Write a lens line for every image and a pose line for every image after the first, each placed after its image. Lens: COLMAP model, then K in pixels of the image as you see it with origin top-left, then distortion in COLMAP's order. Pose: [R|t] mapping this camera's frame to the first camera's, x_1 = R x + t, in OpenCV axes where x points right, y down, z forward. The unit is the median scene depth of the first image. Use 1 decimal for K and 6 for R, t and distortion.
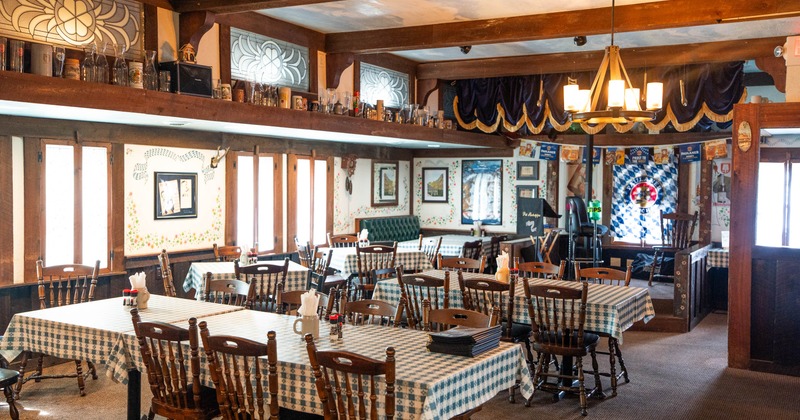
lens RADIAL K [[814.1, 0, 400.0], [0, 814.1, 210.0], [0, 0, 1]] dist [0.007445, 0.005962]
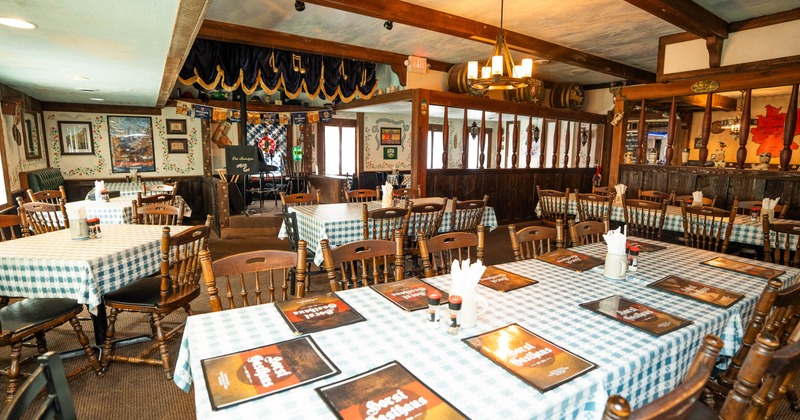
lens RADIAL K [[377.6, 0, 400.0], [0, 377.6, 210.0], [0, 0, 1]] dist [-0.032665, 0.000215]
pose [[0.444438, -0.153669, 0.882531, -0.233641], [0.027682, 0.987062, 0.157930, -0.002397], [-0.895382, -0.045760, 0.442941, 0.452790]]
